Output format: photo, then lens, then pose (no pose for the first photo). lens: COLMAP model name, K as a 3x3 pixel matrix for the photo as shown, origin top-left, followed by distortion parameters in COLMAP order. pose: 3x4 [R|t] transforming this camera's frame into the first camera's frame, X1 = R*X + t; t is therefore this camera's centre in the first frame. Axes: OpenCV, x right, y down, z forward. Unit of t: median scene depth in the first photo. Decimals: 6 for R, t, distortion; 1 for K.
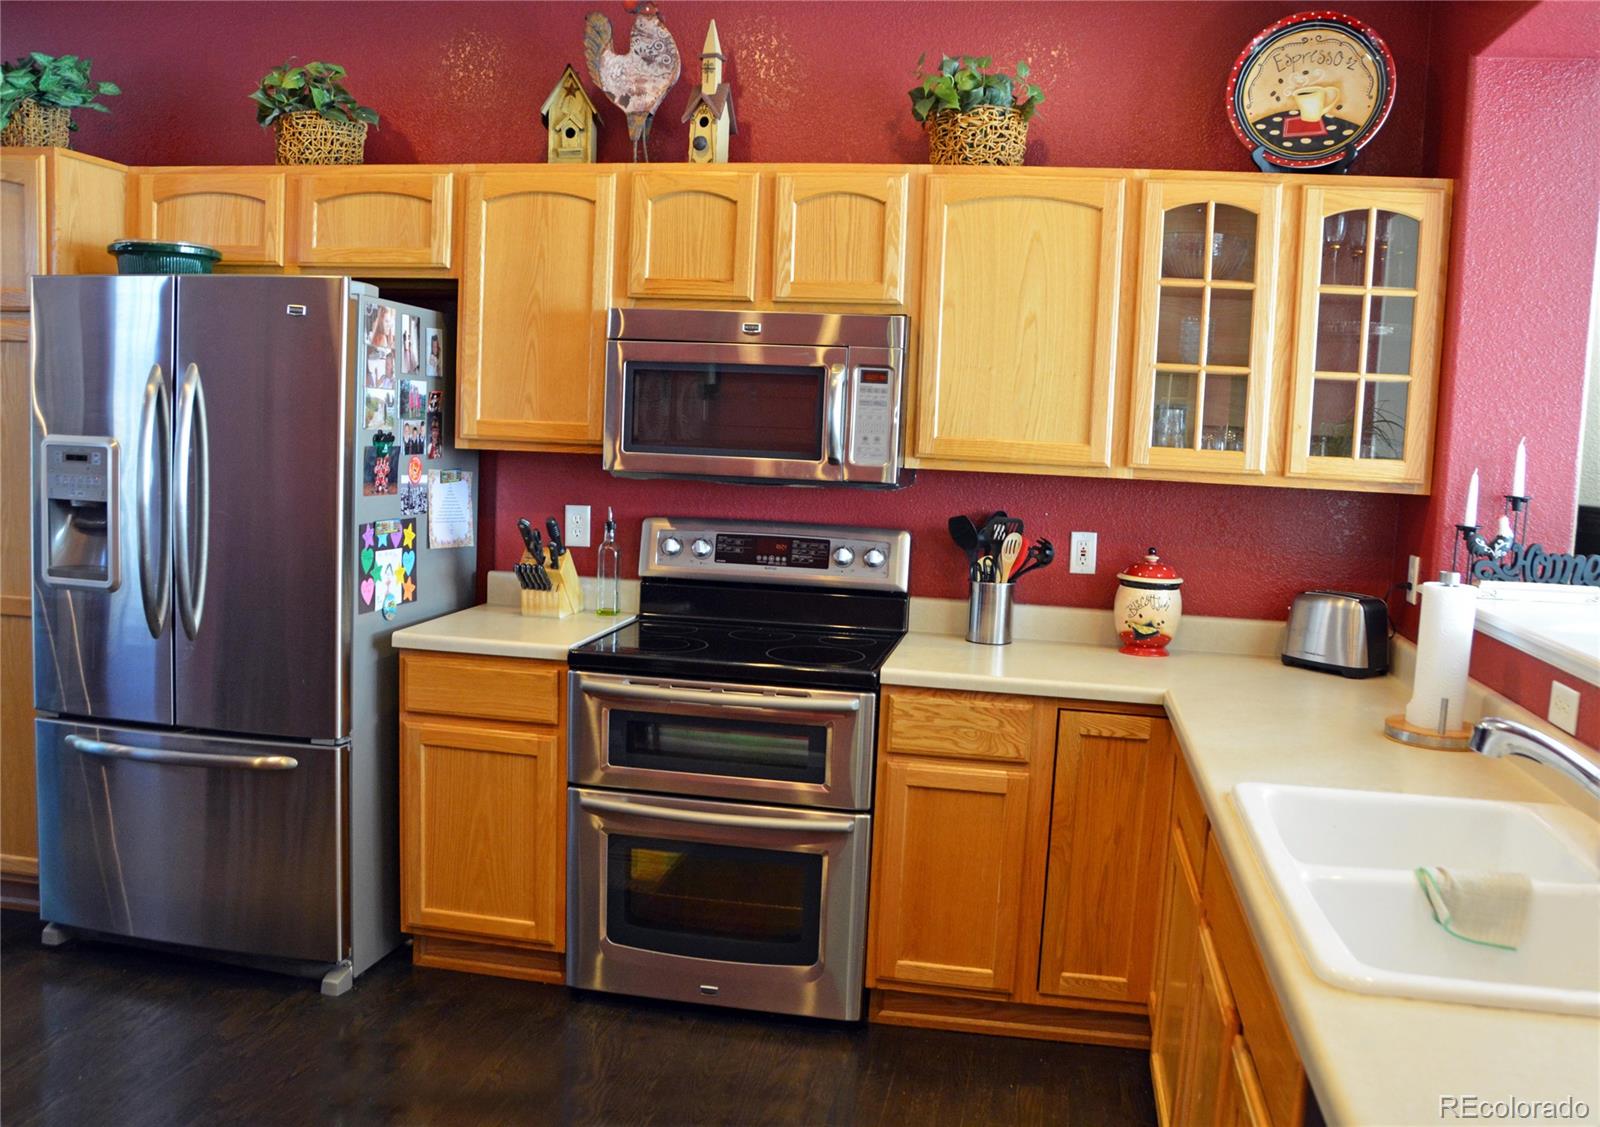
lens RADIAL K [[1315.5, 0, 800.0], [0, 1315.5, 563.5], [0, 0, 1]] dist [-0.153136, 0.087760]
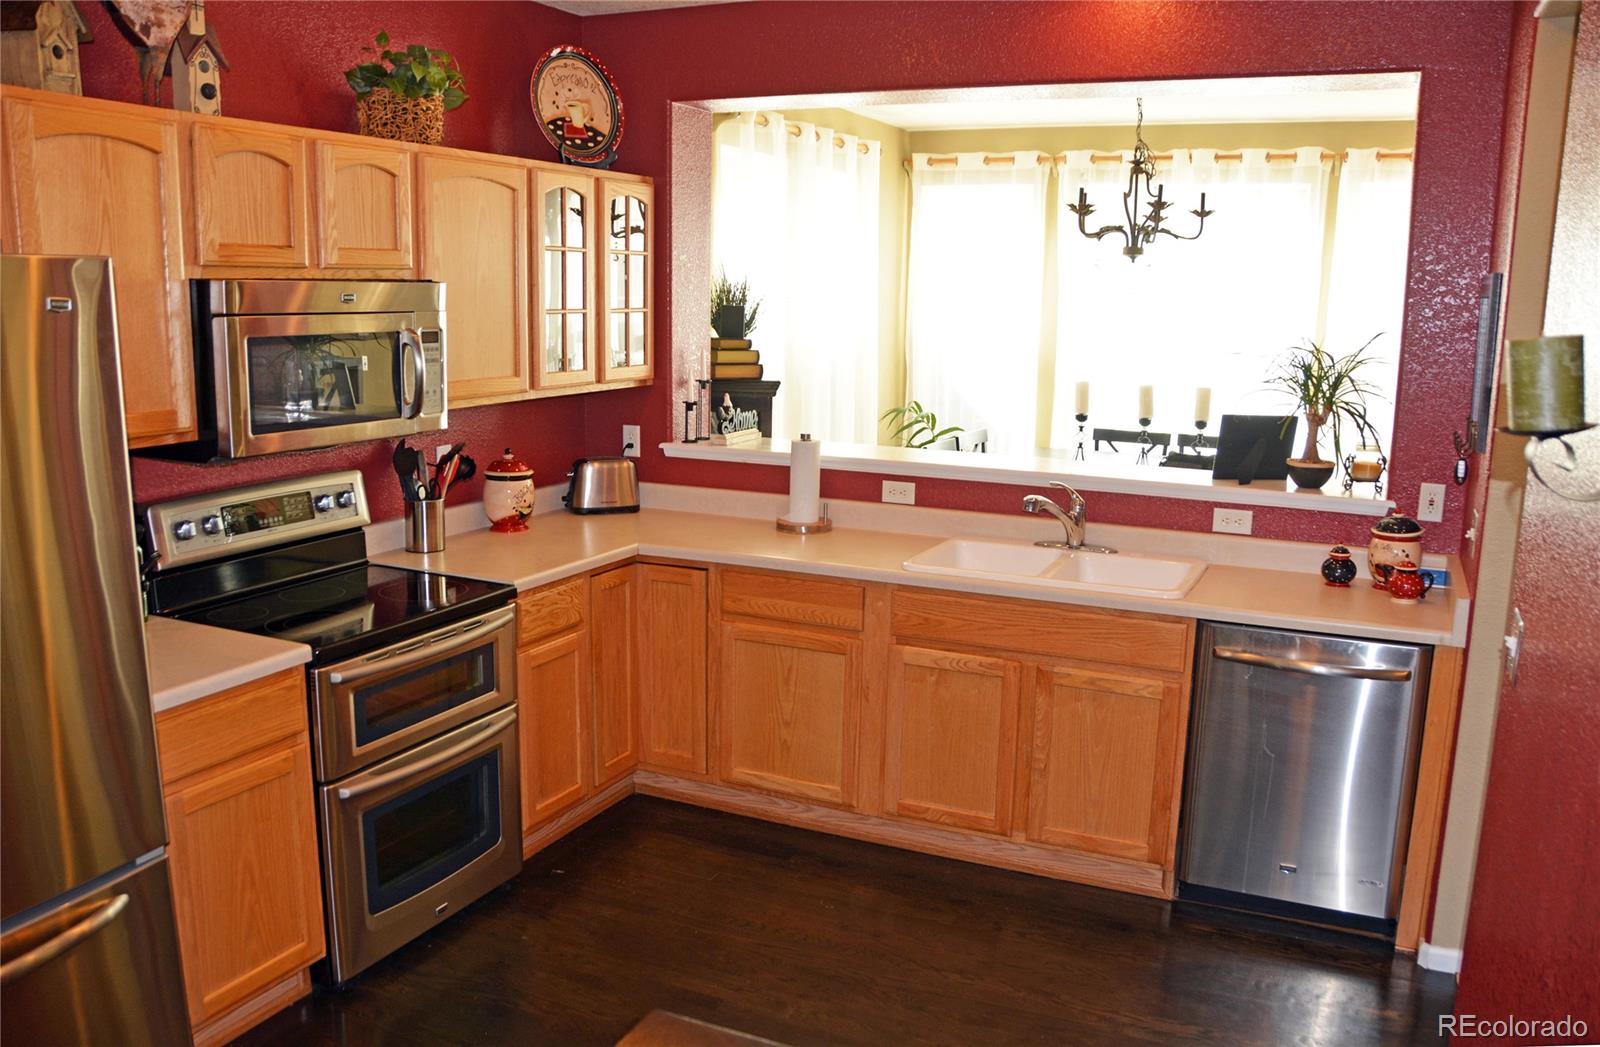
lens RADIAL K [[1288.7, 0, 799.5], [0, 1288.7, 555.7], [0, 0, 1]] dist [-0.213720, 0.127986]
pose [[0.252929, -0.229626, 0.939840, -0.911650], [0.093709, 0.972673, 0.212429, -0.157669], [-0.962936, 0.034342, 0.267536, 0.407976]]
